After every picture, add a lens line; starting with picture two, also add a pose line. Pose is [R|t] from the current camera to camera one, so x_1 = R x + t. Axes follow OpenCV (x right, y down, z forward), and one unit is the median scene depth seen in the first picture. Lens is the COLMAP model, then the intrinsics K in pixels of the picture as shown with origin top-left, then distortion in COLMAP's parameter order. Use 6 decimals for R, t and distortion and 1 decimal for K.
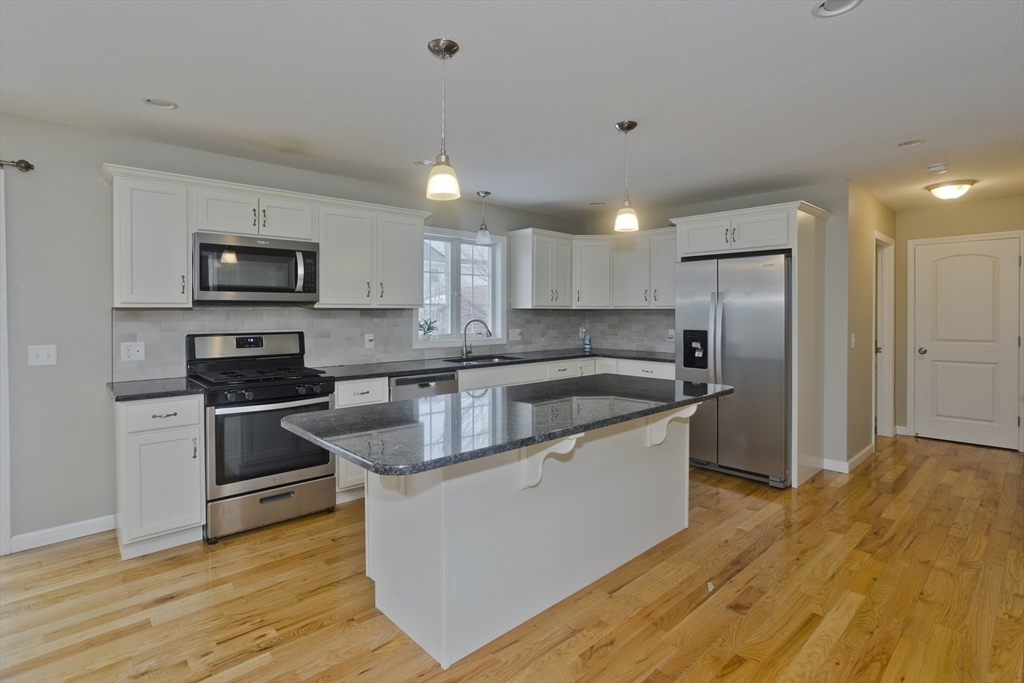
lens RADIAL K [[501.4, 0, 513.8], [0, 501.4, 317.4], [0, 0, 1]] dist [-0.047145, 0.028146]
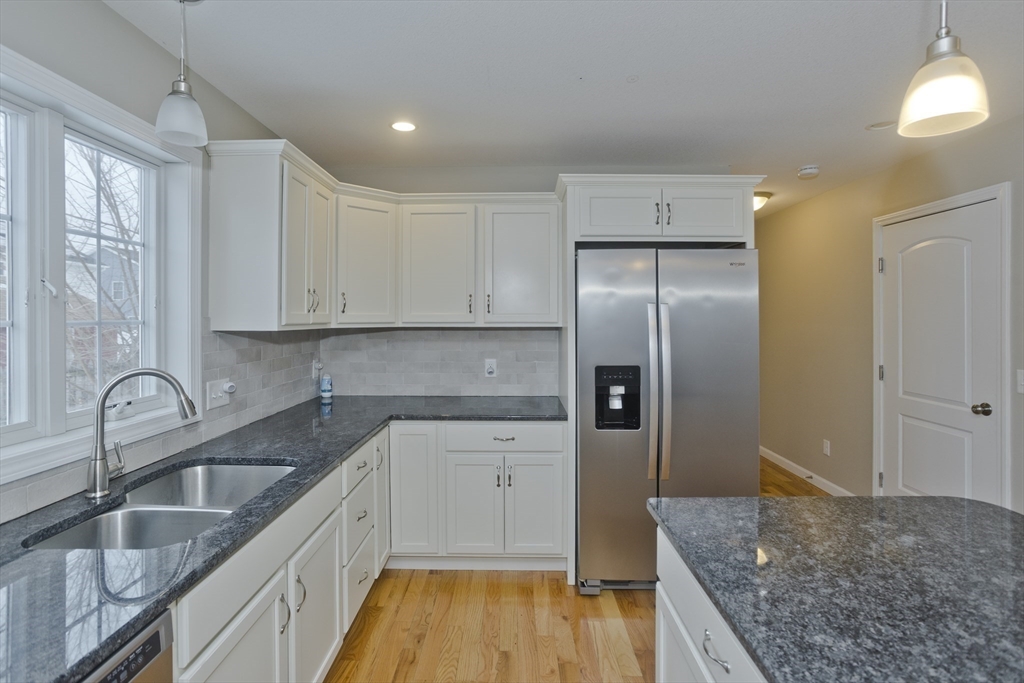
lens RADIAL K [[504.0, 0, 506.5], [0, 504.0, 318.1], [0, 0, 1]] dist [-0.055006, 0.031928]
pose [[0.689386, -0.002896, 0.724388, -0.178037], [0.011095, 0.999917, -0.006561, -0.030688], [-0.724309, 0.012560, 0.689361, 0.741471]]
